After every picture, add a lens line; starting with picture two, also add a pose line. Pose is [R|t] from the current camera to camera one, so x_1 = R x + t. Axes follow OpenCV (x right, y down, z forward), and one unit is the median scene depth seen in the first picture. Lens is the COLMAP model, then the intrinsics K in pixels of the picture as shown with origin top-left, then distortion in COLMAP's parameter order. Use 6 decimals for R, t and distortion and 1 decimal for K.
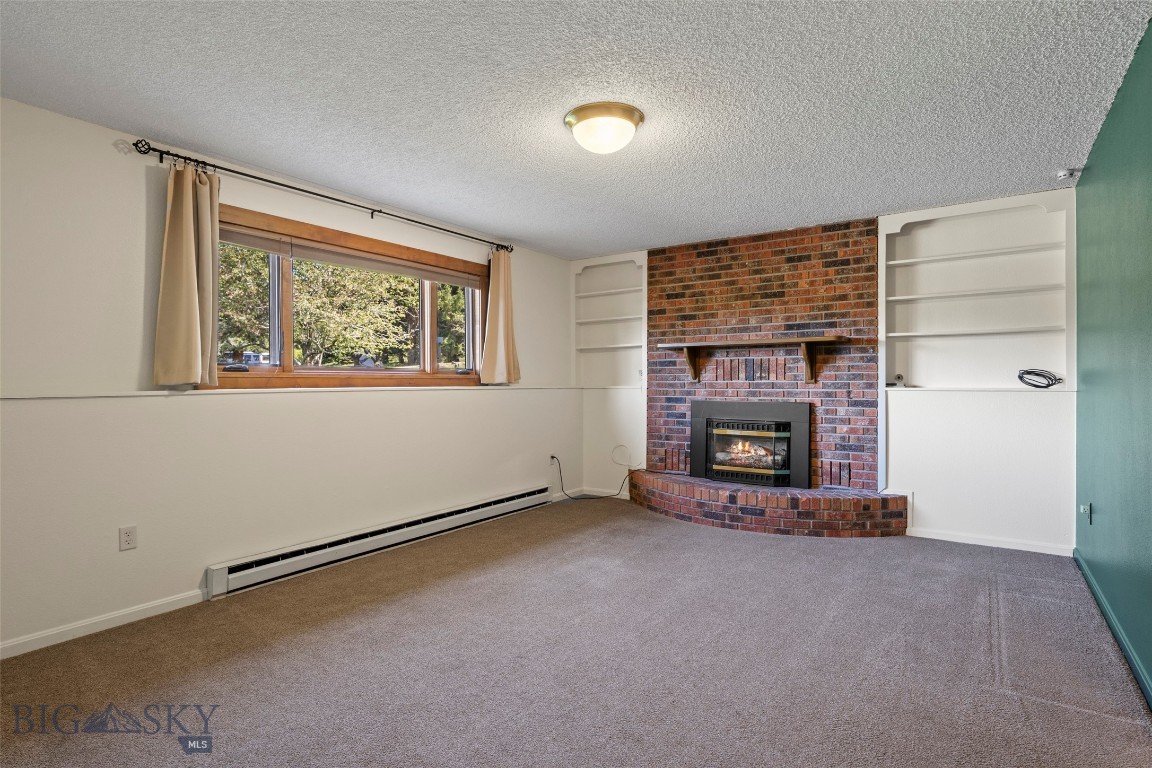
lens RADIAL K [[598.4, 0, 579.4], [0, 598.4, 383.7], [0, 0, 1]] dist [0.001824, 0.001800]
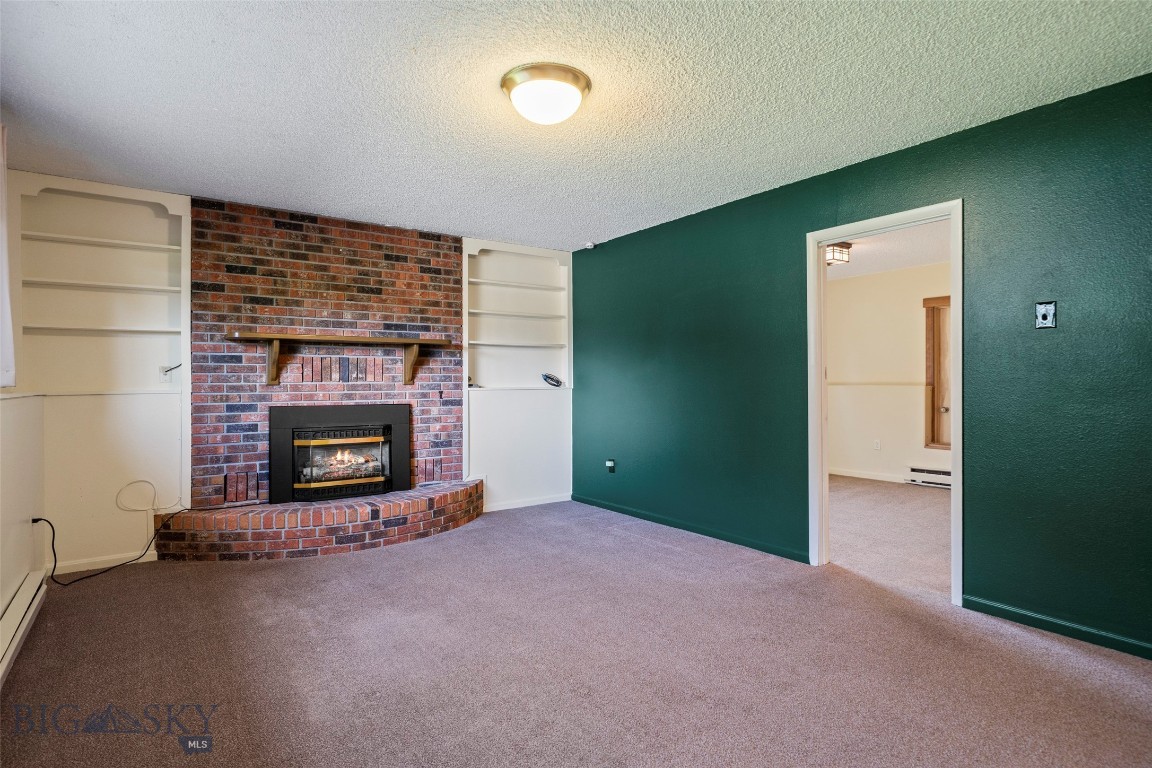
lens RADIAL K [[598.4, 0, 571.0], [0, 598.4, 382.2], [0, 0, 1]] dist [0.001824, 0.001800]
pose [[0.337406, -0.000757, 0.941359, -0.469672], [0.005779, 0.999983, -0.001267, -0.001659], [-0.941342, 0.005867, 0.337404, 0.403865]]
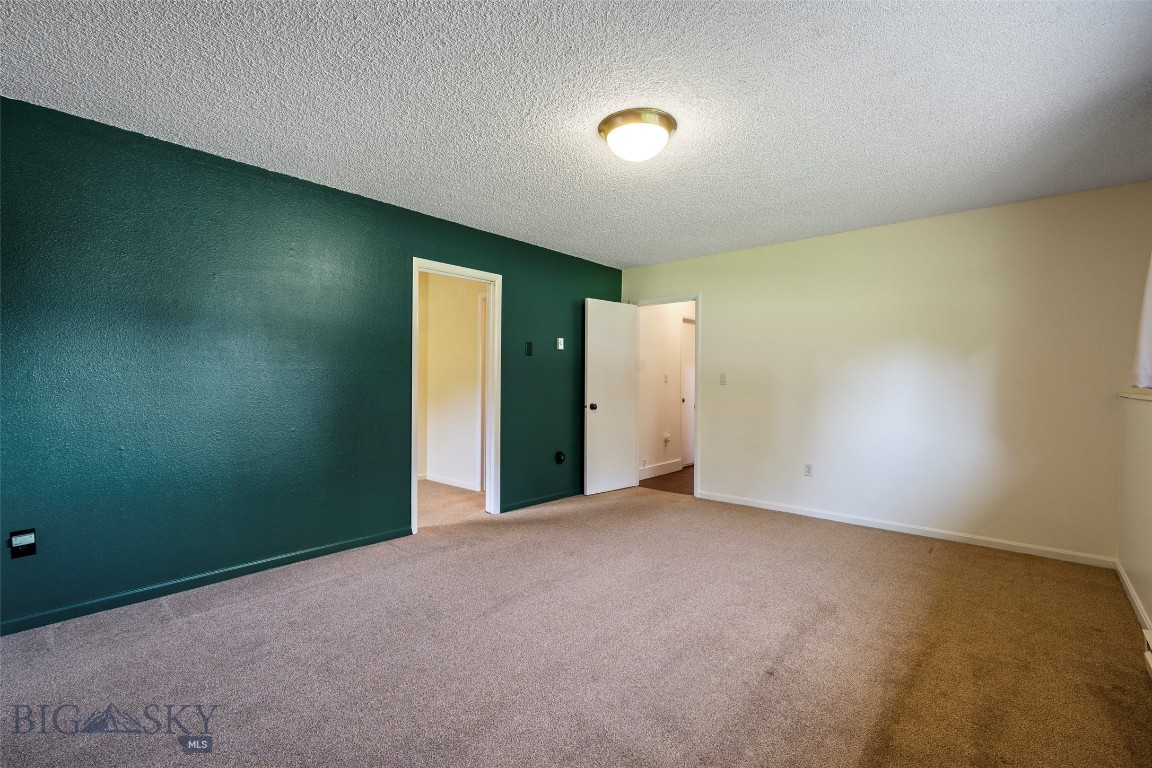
lens RADIAL K [[505.8, 0, 568.7], [0, 505.8, 385.8], [0, 0, 1]] dist [-0.002673, 0.000310]
pose [[-0.991620, -0.006358, 0.129033, 0.026032], [-0.004769, 0.999909, 0.012624, -0.005663], [-0.129102, 0.011902, -0.991560, 1.121211]]
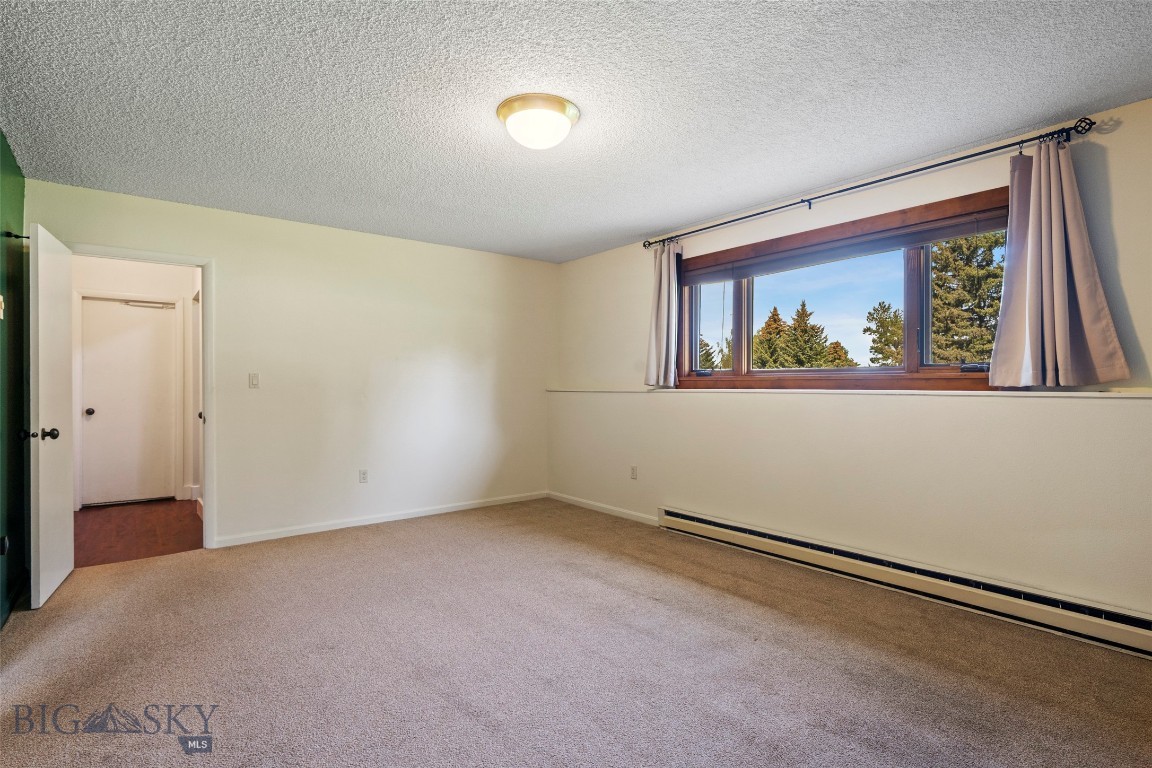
lens RADIAL K [[569.3, 0, 573.7], [0, 569.3, 385.4], [0, 0, 1]] dist [0.003564, 0.000987]
pose [[-0.305045, 0.005920, -0.952320, 0.535191], [0.000337, 0.999981, 0.006109, -0.005276], [0.952338, 0.001543, -0.305041, 0.798522]]
